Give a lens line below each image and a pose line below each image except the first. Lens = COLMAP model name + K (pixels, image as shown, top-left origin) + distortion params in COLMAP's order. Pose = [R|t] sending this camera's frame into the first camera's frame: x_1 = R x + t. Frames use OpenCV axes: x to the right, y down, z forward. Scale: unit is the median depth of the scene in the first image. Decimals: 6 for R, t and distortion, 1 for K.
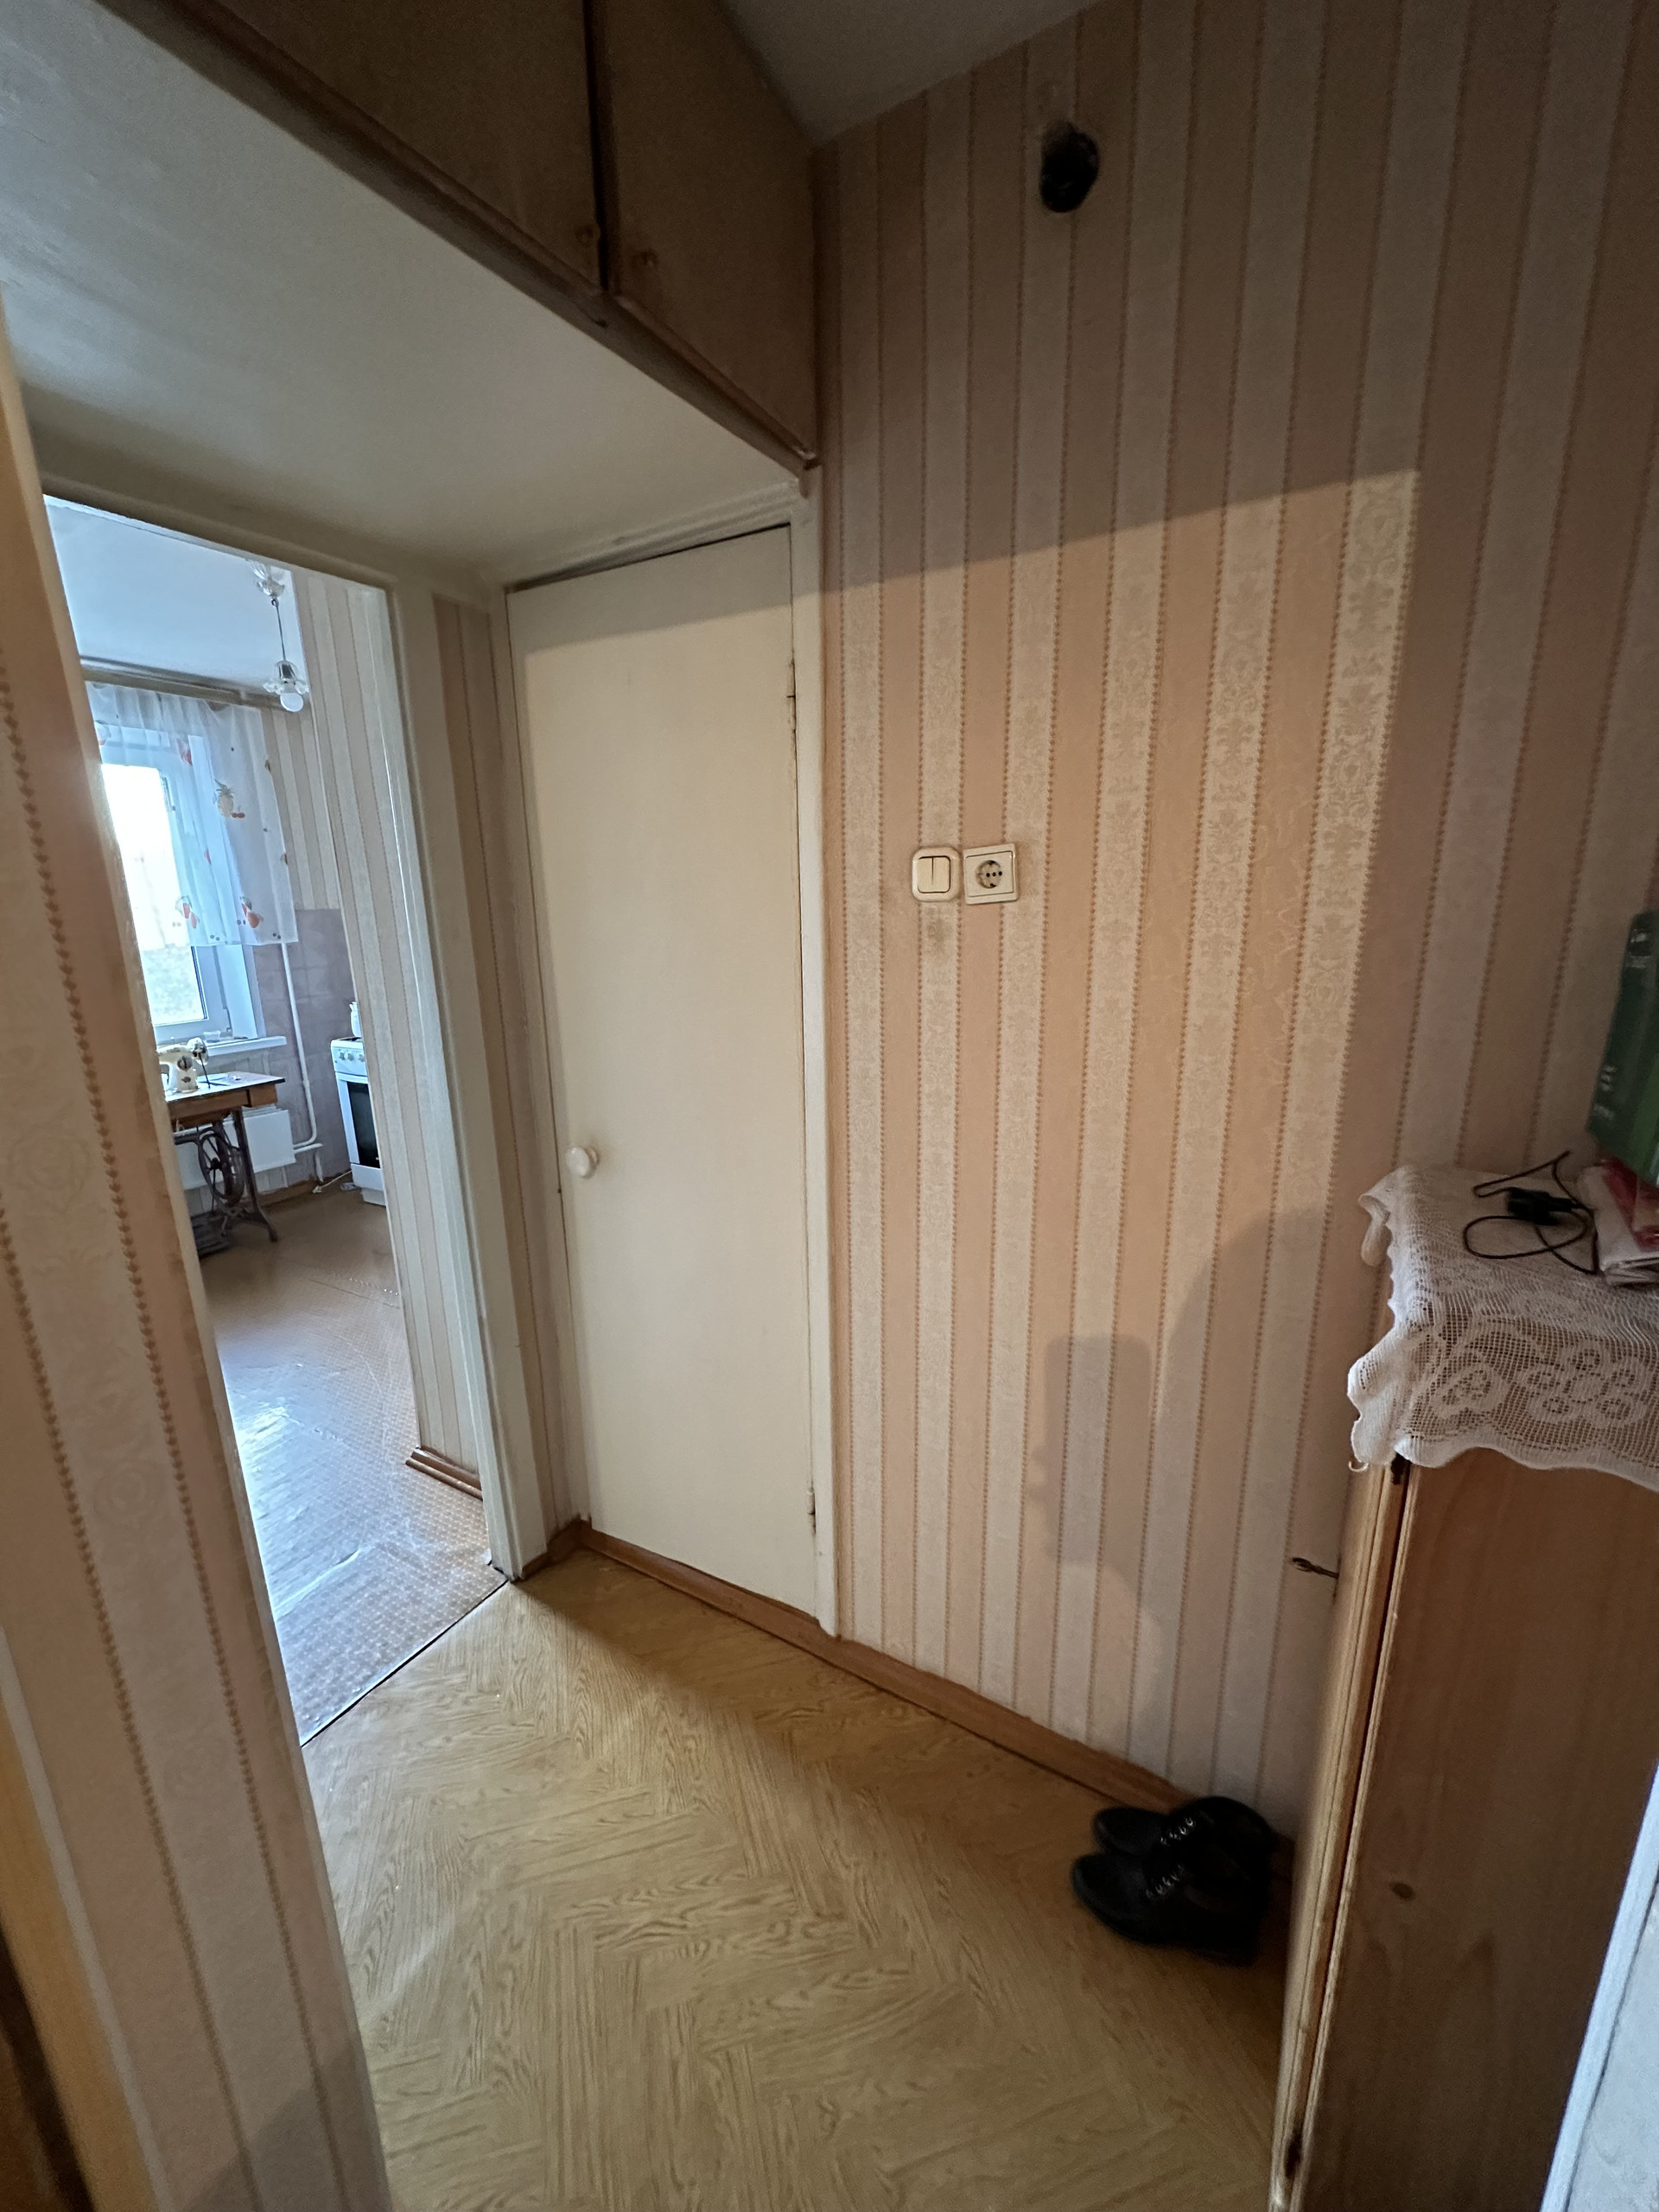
lens RADIAL K [[885.6, 0, 839.3], [0, 885.6, 1103.2], [0, 0, 1]] dist [0.000240, -0.000057]
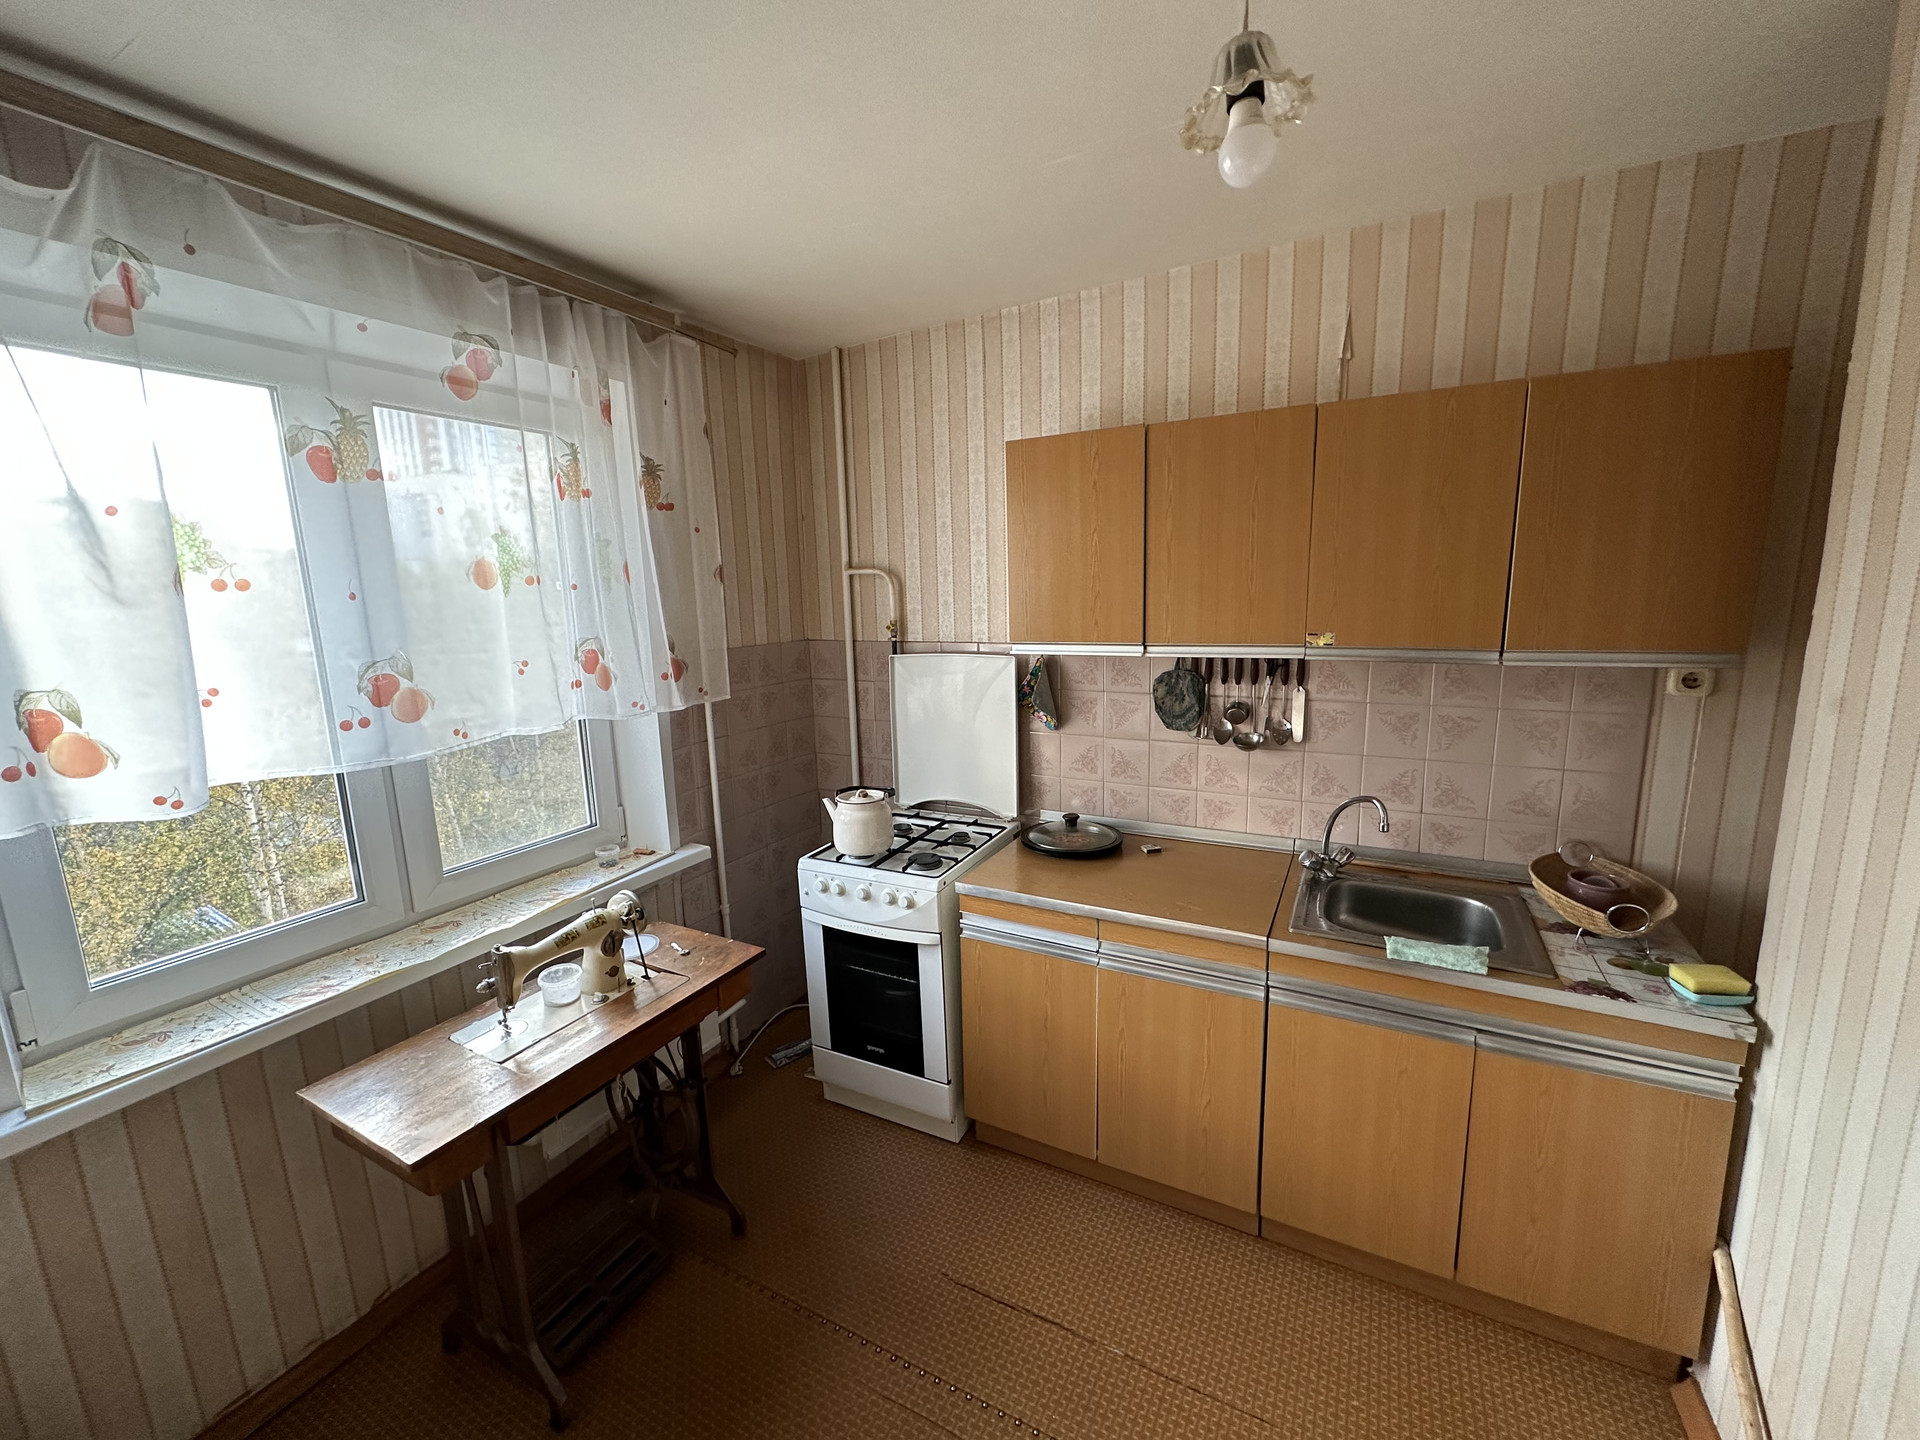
lens RADIAL K [[768.7, 0, 963.0], [0, 768.7, 722.7], [0, 0, 1]] dist [0.000240, -0.000057]
pose [[0.999805, -0.017783, 0.008625, -0.761806], [0.018296, 0.997810, -0.063563, -0.215190], [-0.007476, 0.063709, 0.997941, 0.745541]]
